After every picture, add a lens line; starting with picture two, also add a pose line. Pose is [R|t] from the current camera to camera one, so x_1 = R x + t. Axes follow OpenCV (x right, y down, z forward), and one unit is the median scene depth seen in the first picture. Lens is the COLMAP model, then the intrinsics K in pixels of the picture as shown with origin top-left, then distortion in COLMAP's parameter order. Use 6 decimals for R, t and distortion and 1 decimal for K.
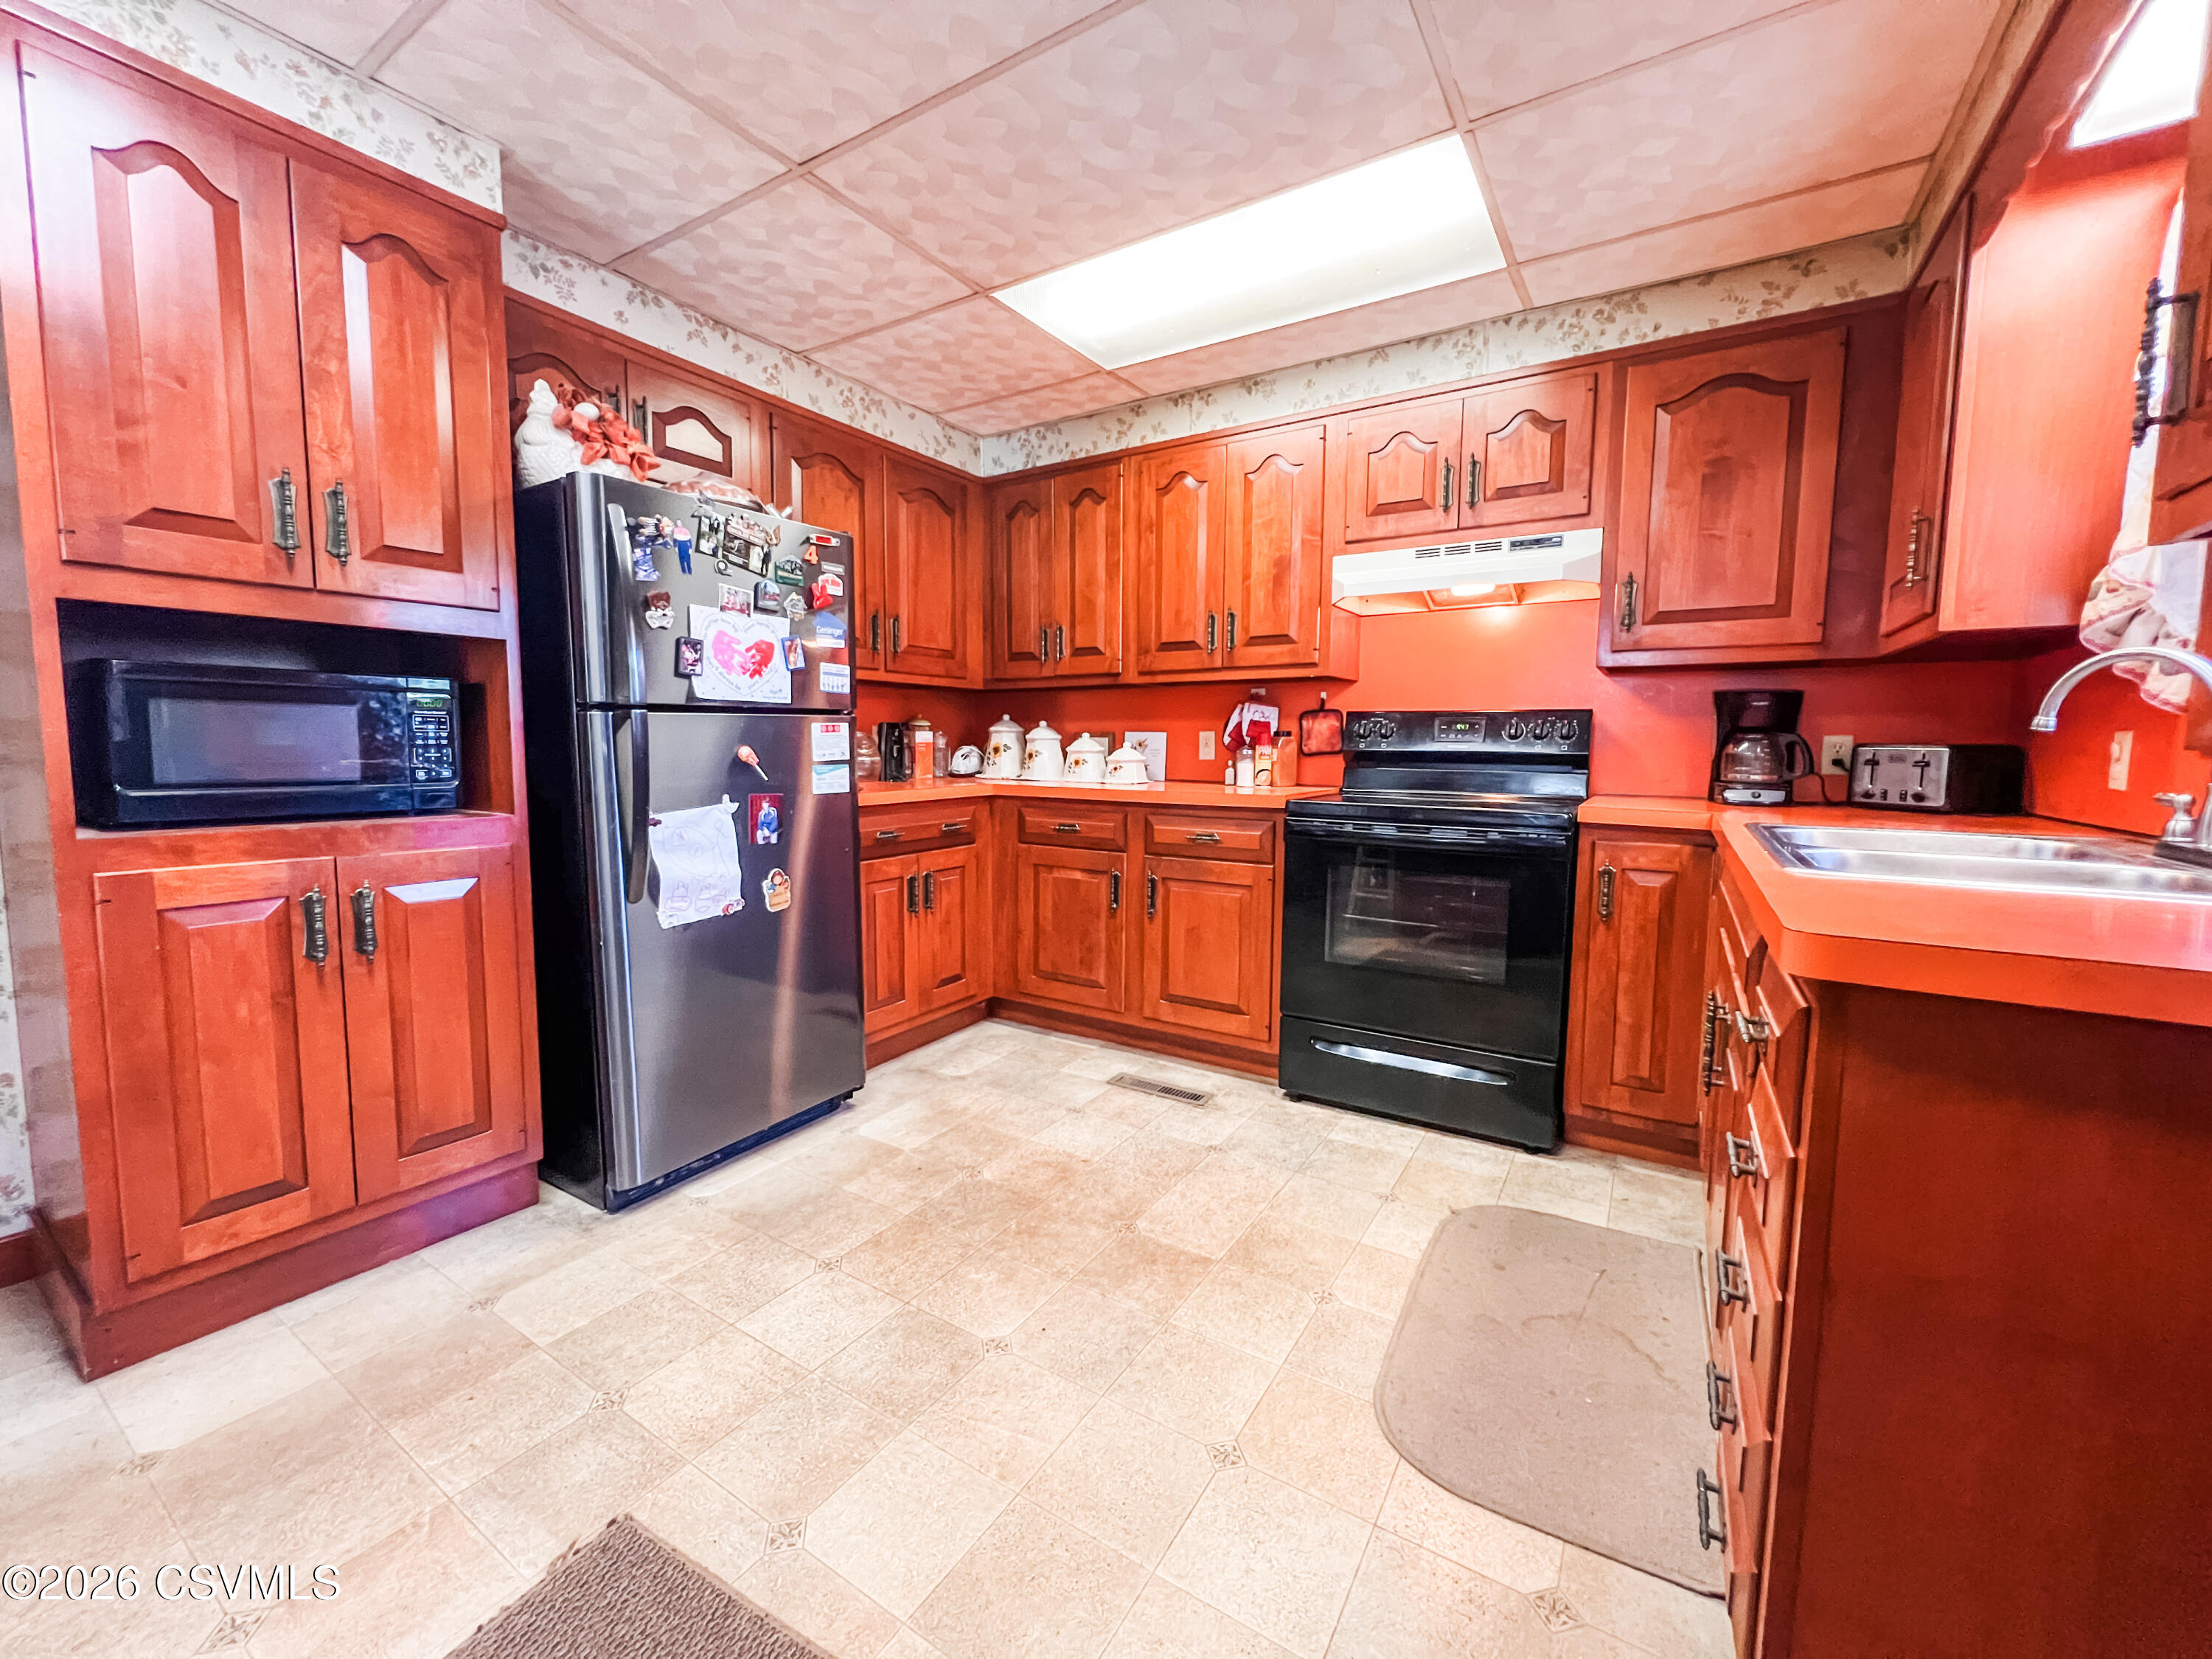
lens RADIAL K [[881.7, 0, 1098.9], [0, 881.7, 823.3], [0, 0, 1]] dist [-0.003722, 0.000654]
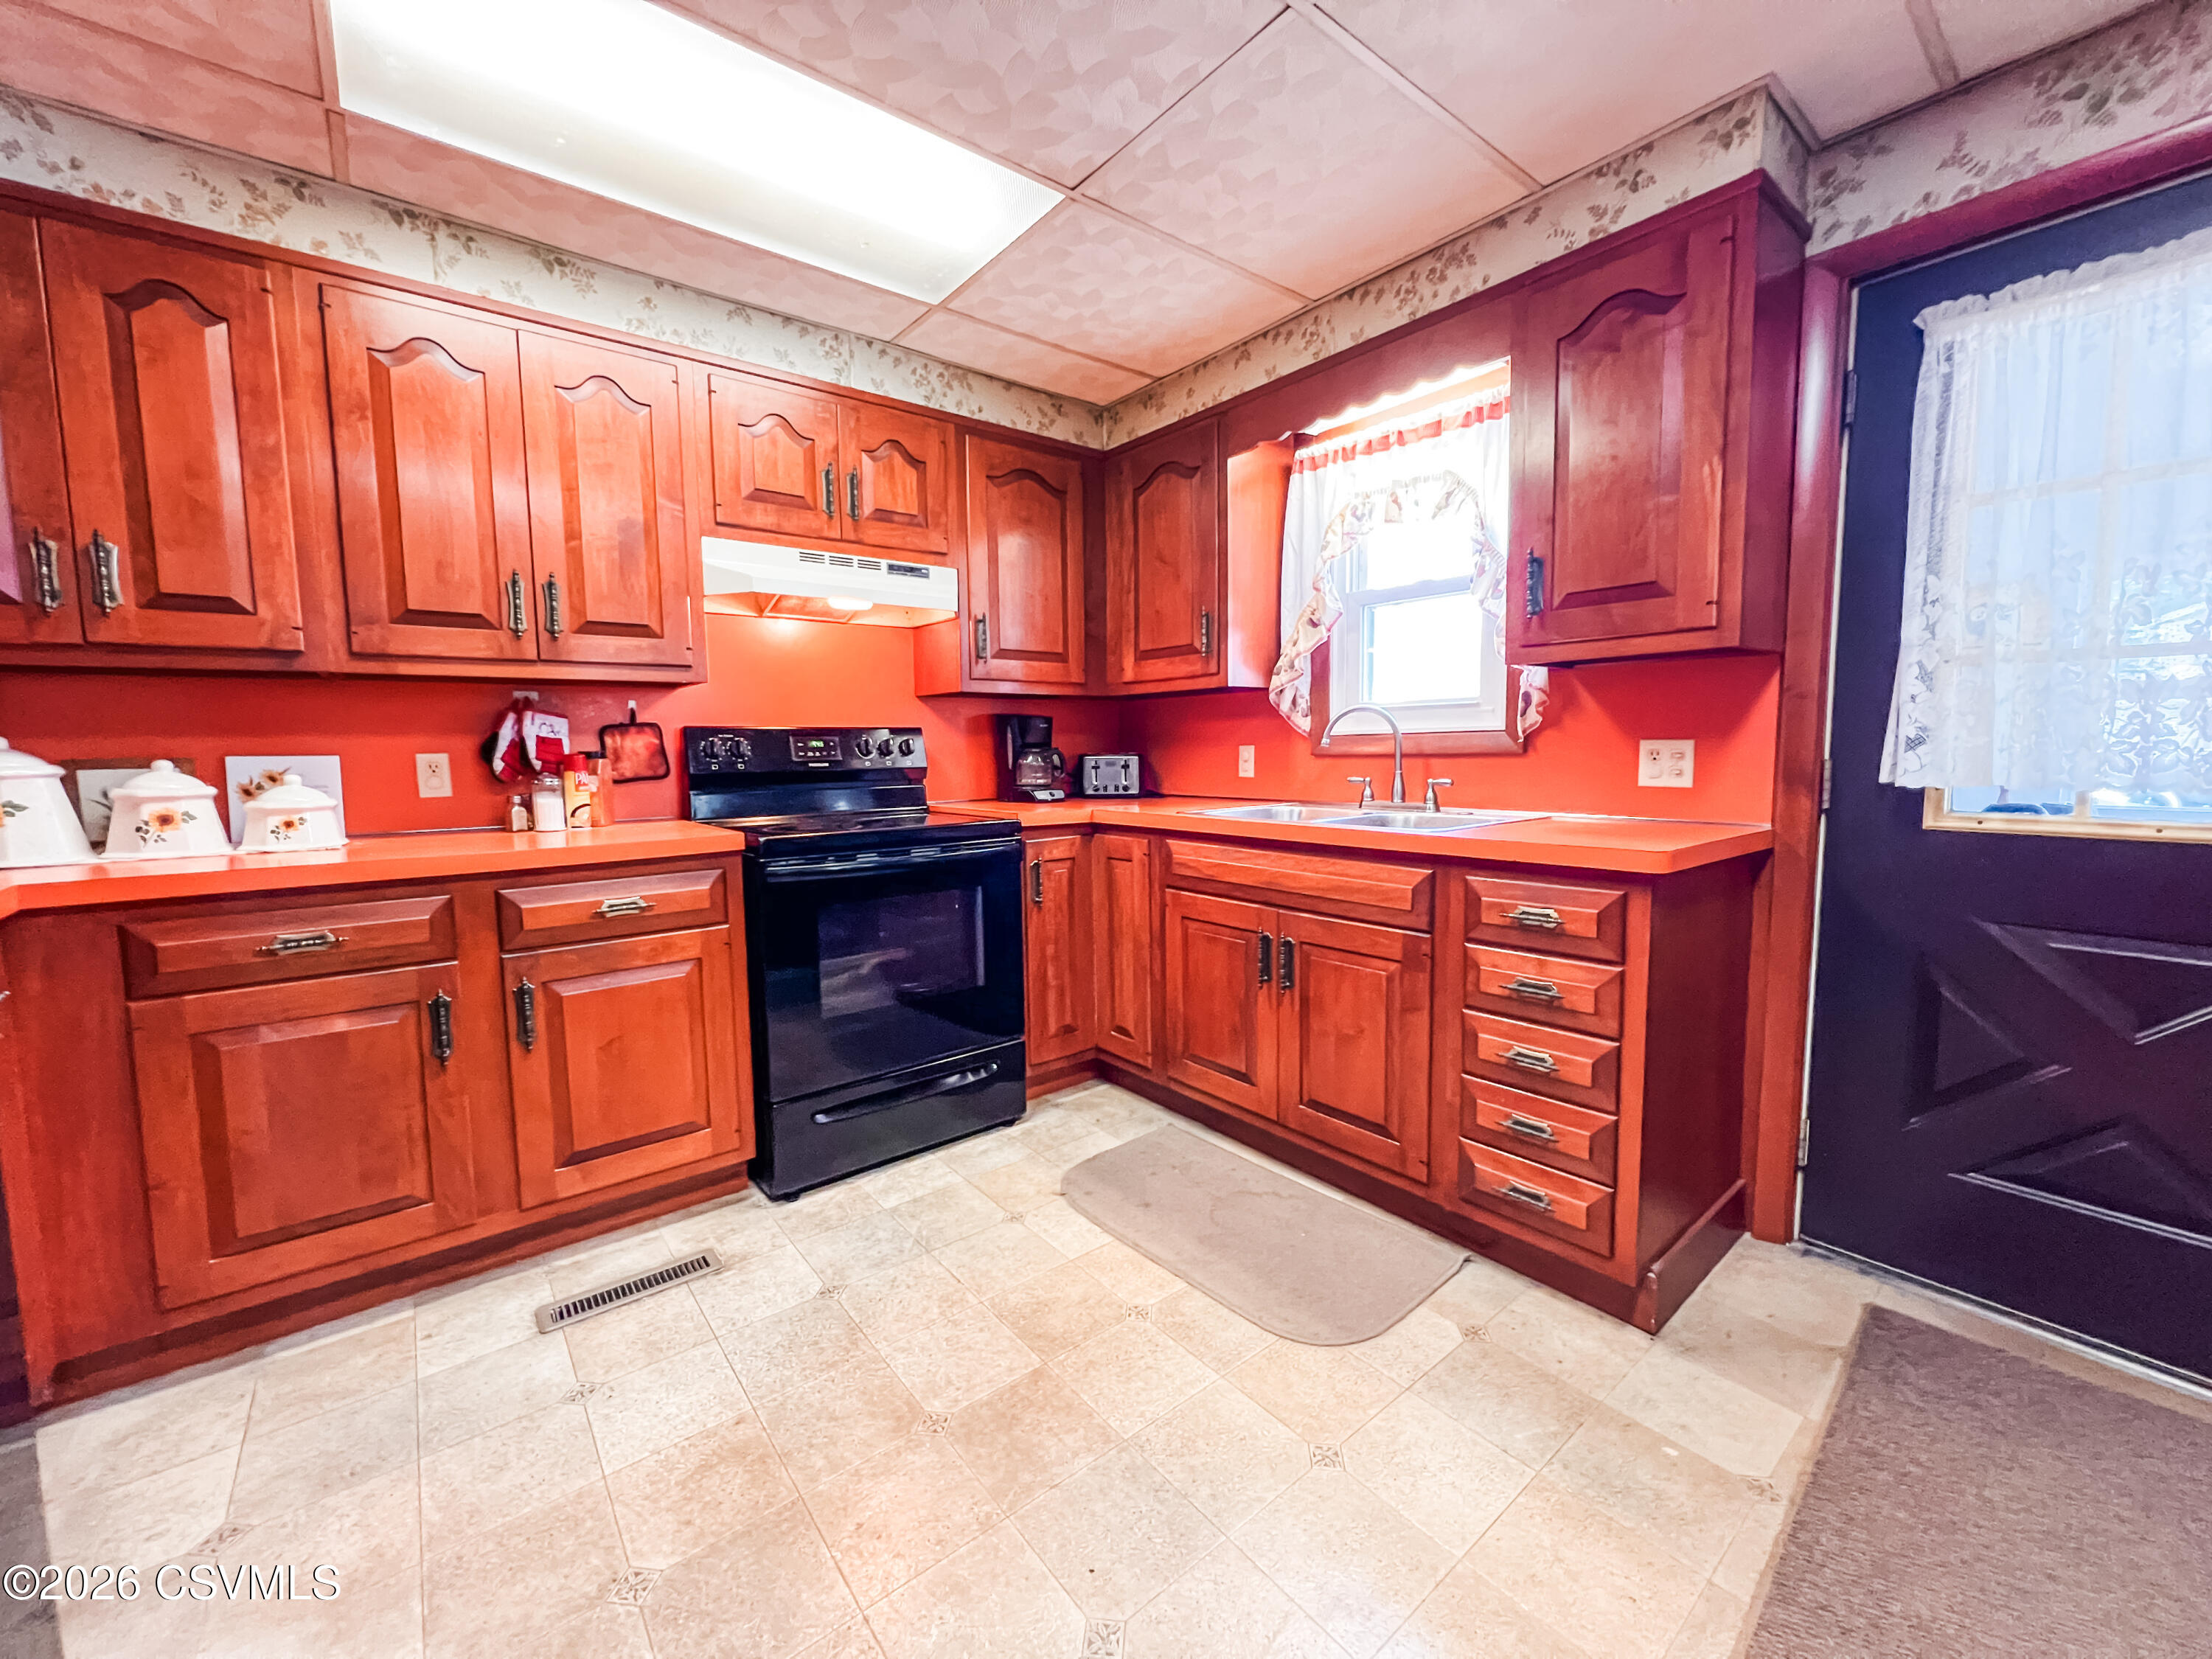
lens RADIAL K [[881.7, 0, 1098.9], [0, 881.7, 823.3], [0, 0, 1]] dist [-0.003722, 0.000654]
pose [[0.320660, -0.094942, 0.942424, -0.442584], [0.102457, 0.992603, 0.065136, -0.060892], [-0.941637, 0.075671, 0.328016, 0.447480]]
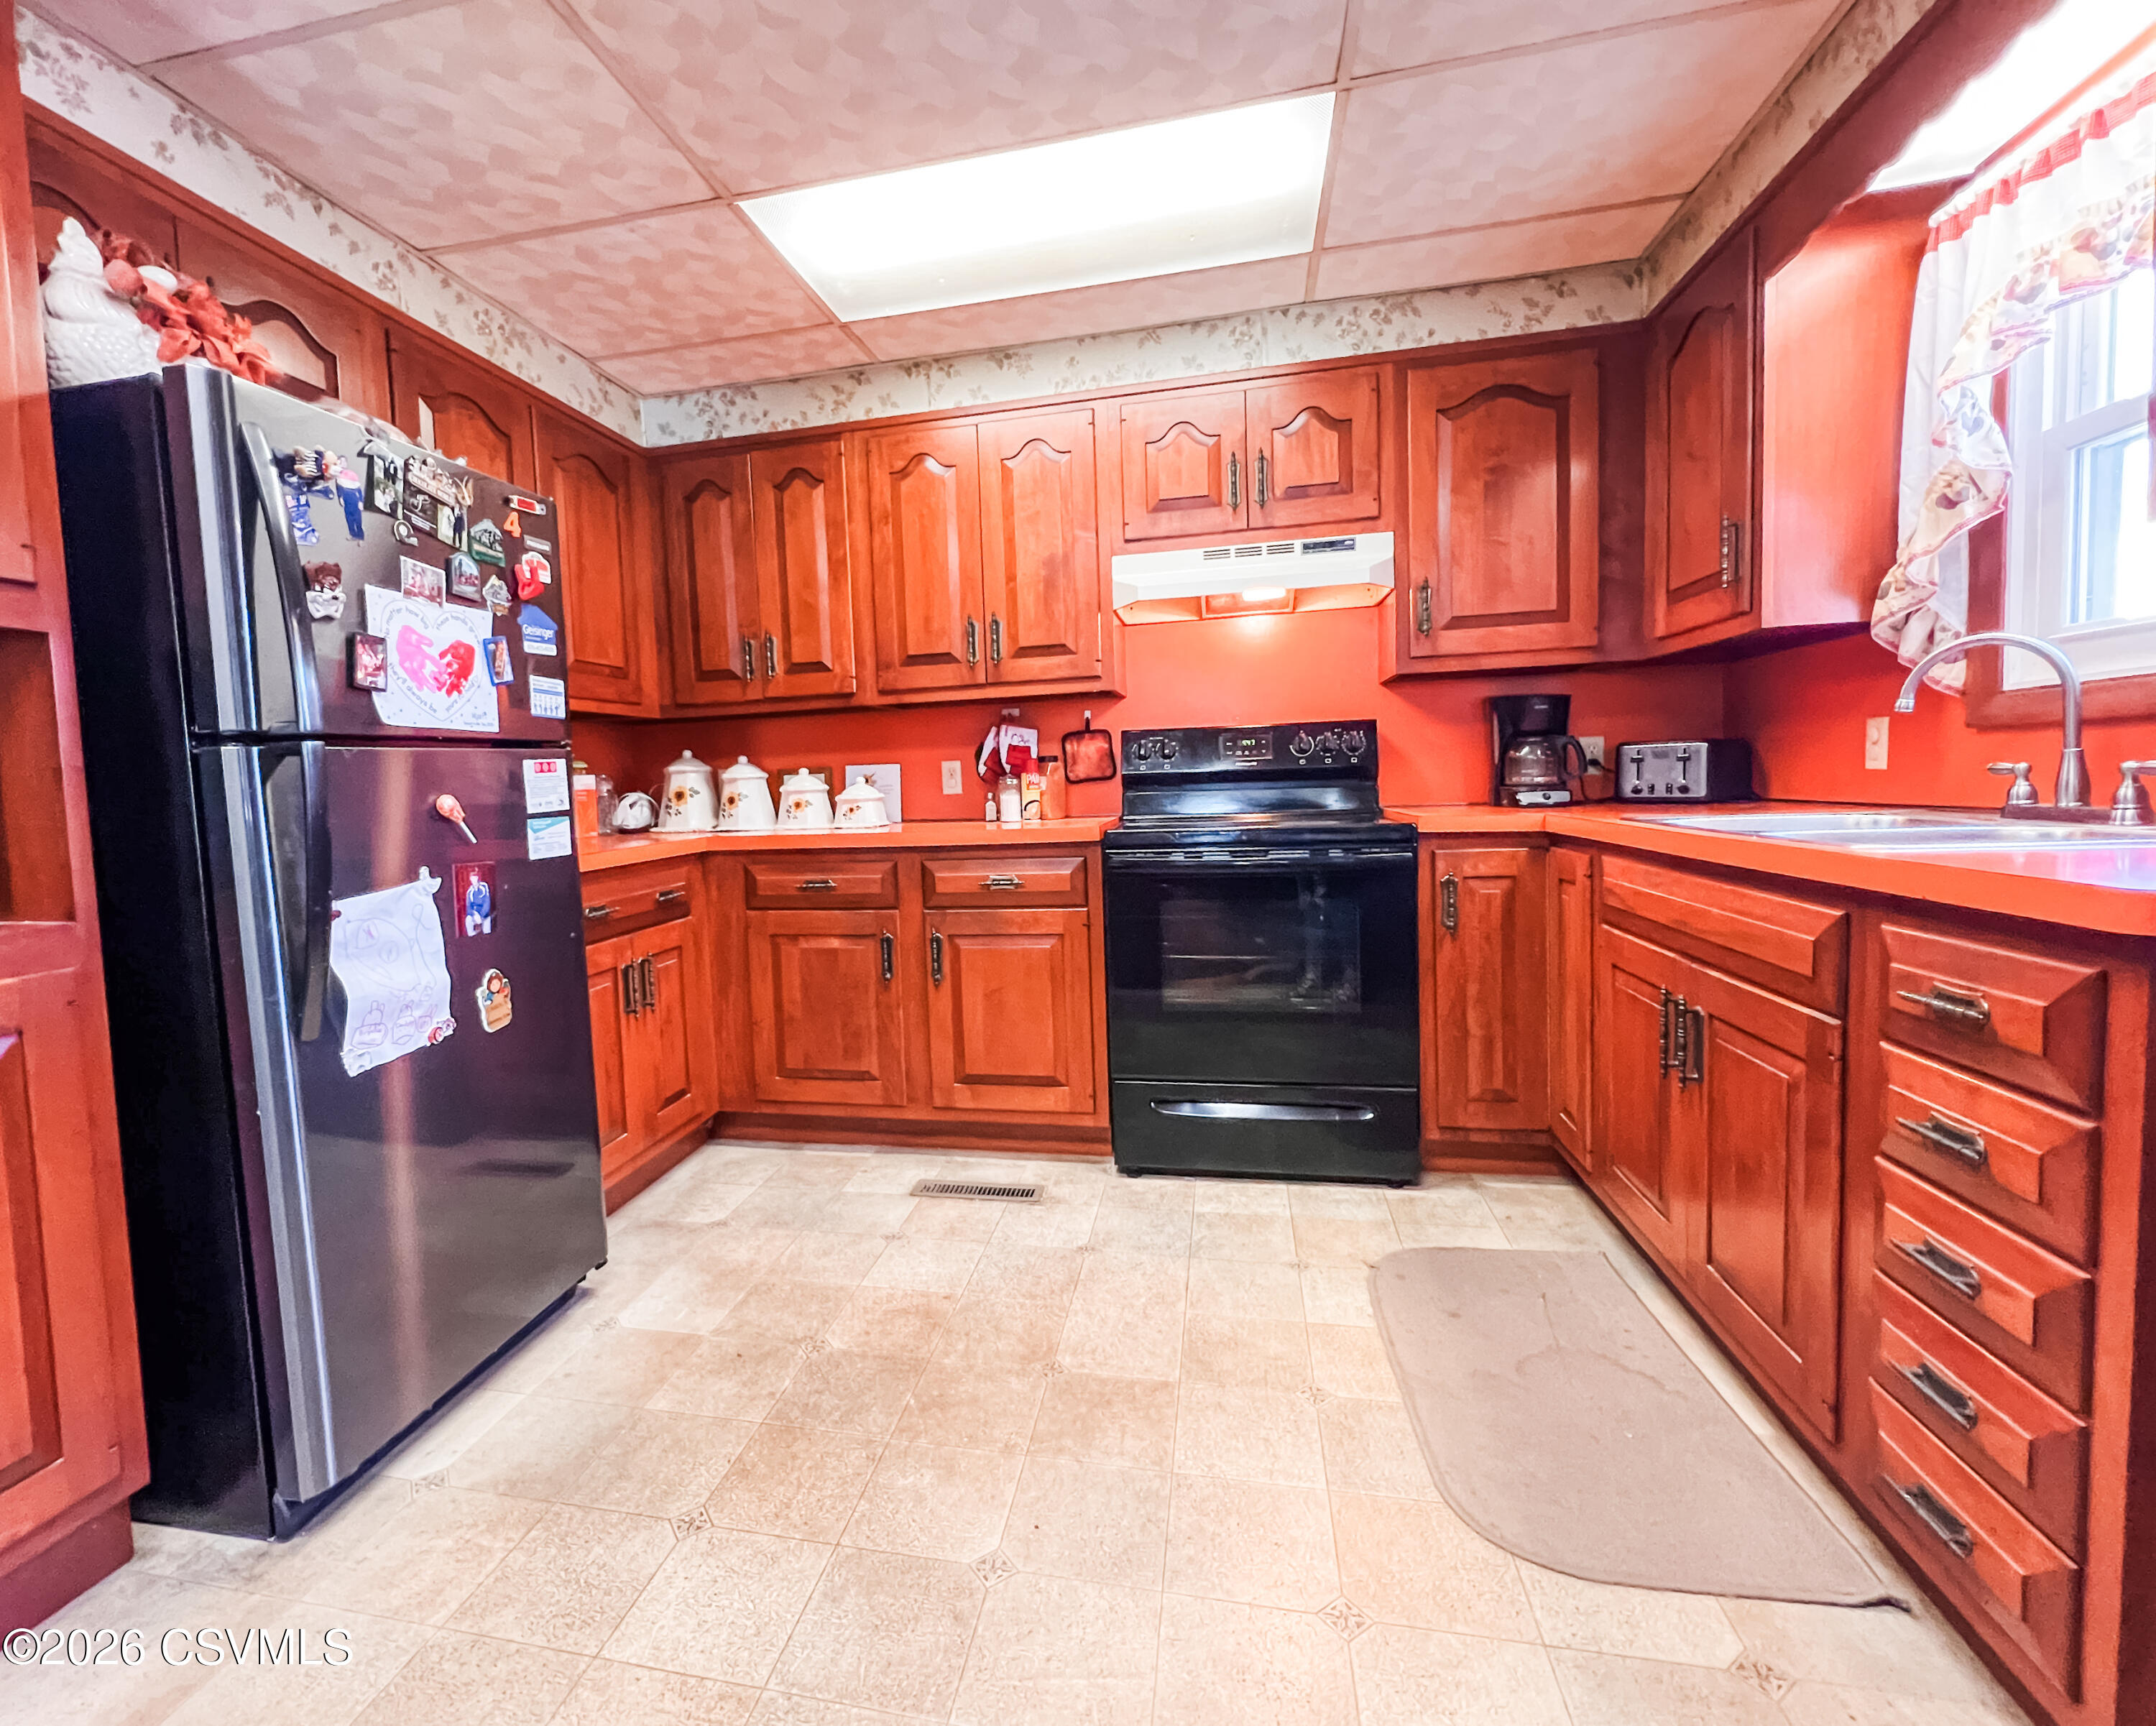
lens RADIAL K [[1000.0, 0, 990.2], [0, 1000.0, 849.6], [0, 0, 1]] dist [-0.002514, 0.000332]
pose [[0.941484, -0.065769, 0.330580, -0.221463], [0.075567, 0.996998, -0.016860, 0.000099], [-0.328479, 0.040855, 0.943627, 0.109260]]
